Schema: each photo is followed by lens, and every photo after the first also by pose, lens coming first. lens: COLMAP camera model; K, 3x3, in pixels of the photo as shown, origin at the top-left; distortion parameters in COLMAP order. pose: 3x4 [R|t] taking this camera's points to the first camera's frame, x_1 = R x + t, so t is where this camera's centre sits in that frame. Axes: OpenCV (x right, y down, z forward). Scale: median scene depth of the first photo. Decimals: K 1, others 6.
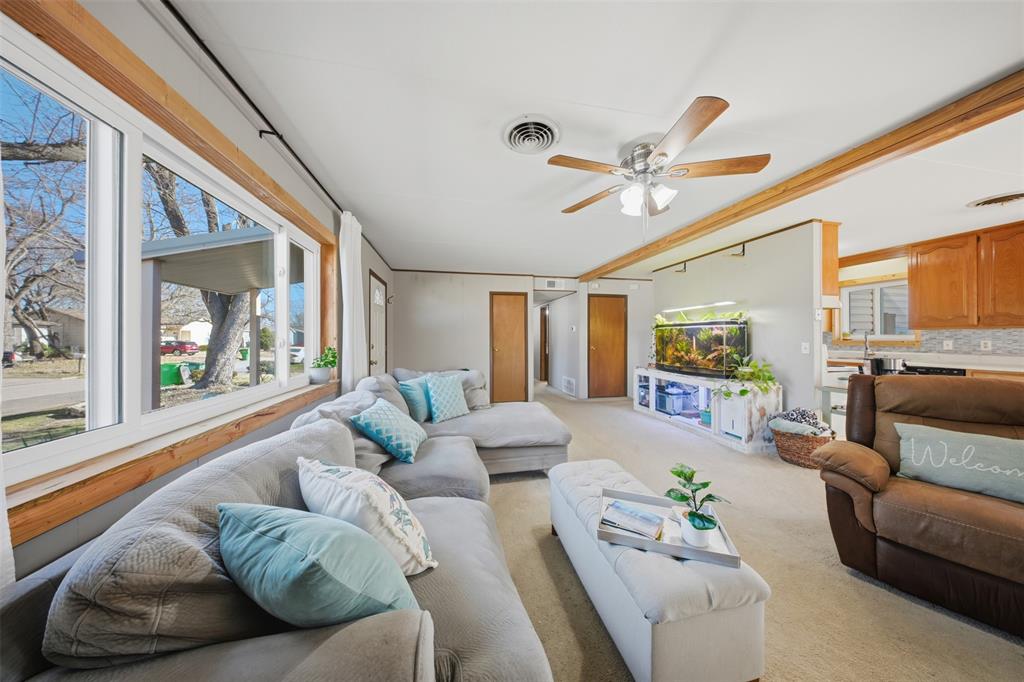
lens RADIAL K [[303.5, 0, 512.0], [0, 303.5, 341.0], [0, 0, 1]] dist [0.000022, 0.000000]
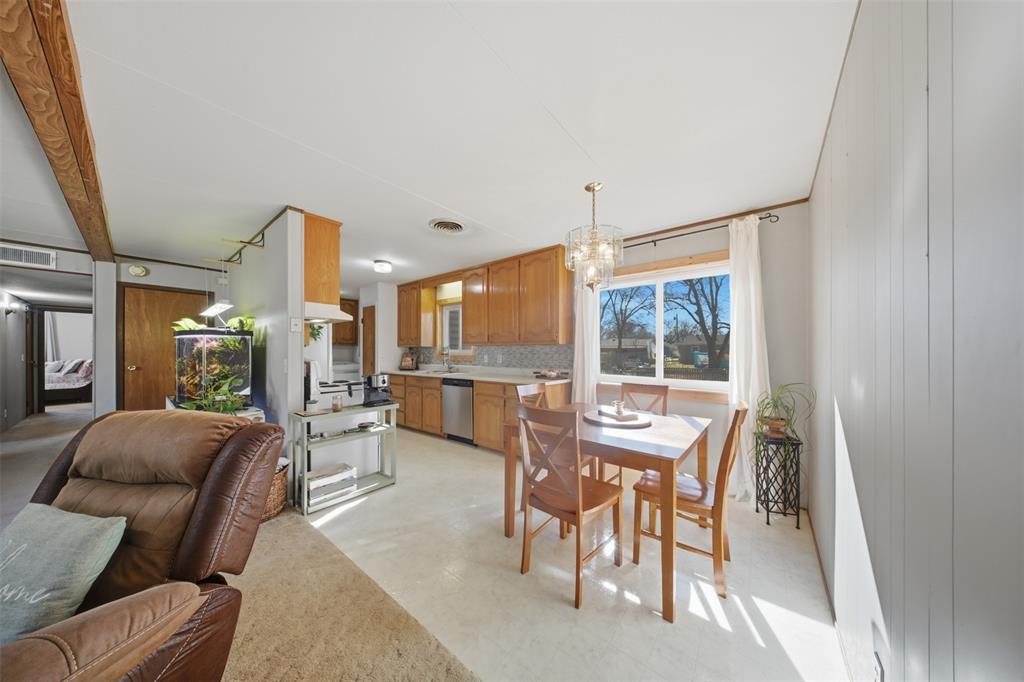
lens RADIAL K [[312.1, 0, 514.0], [0, 312.1, 354.3], [0, 0, 1]] dist [-0.000134, -0.000009]
pose [[0.776438, -0.003219, 0.630185, 0.786579], [0.003927, 0.999992, 0.000269, -0.005152], [-0.630181, 0.002266, 0.776445, -0.016248]]
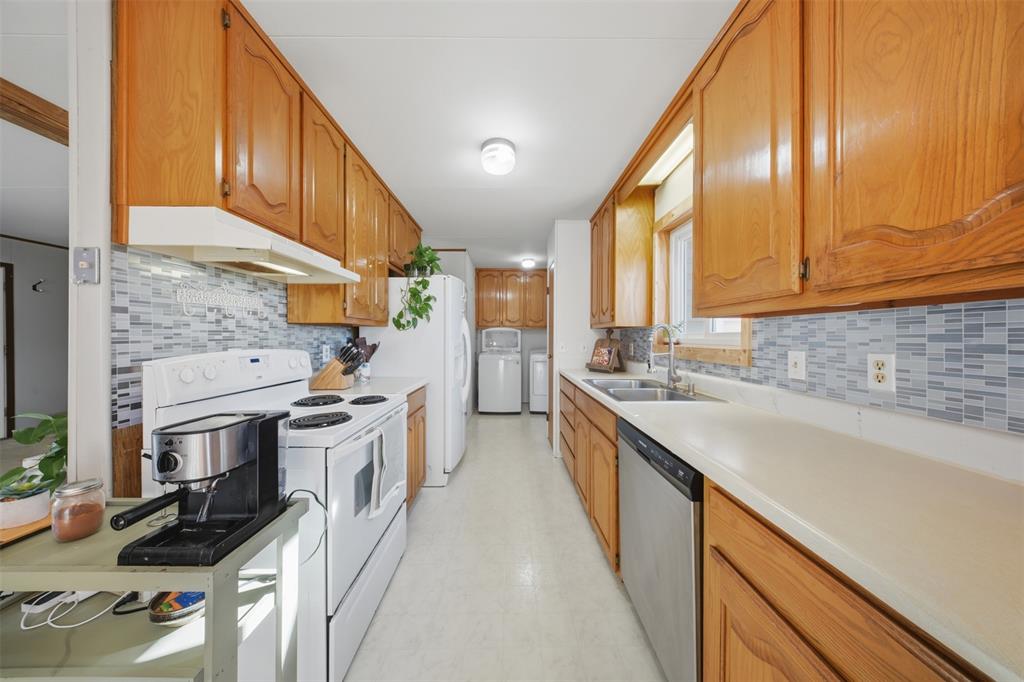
lens RADIAL K [[303.5, 0, 512.0], [0, 303.5, 341.0], [0, 0, 1]] dist [0.000022, 0.000000]
pose [[0.981618, 0.002447, -0.190843, 1.256299], [-0.001503, 0.999986, 0.005092, -0.013073], [0.190853, -0.004712, 0.981607, 0.658522]]
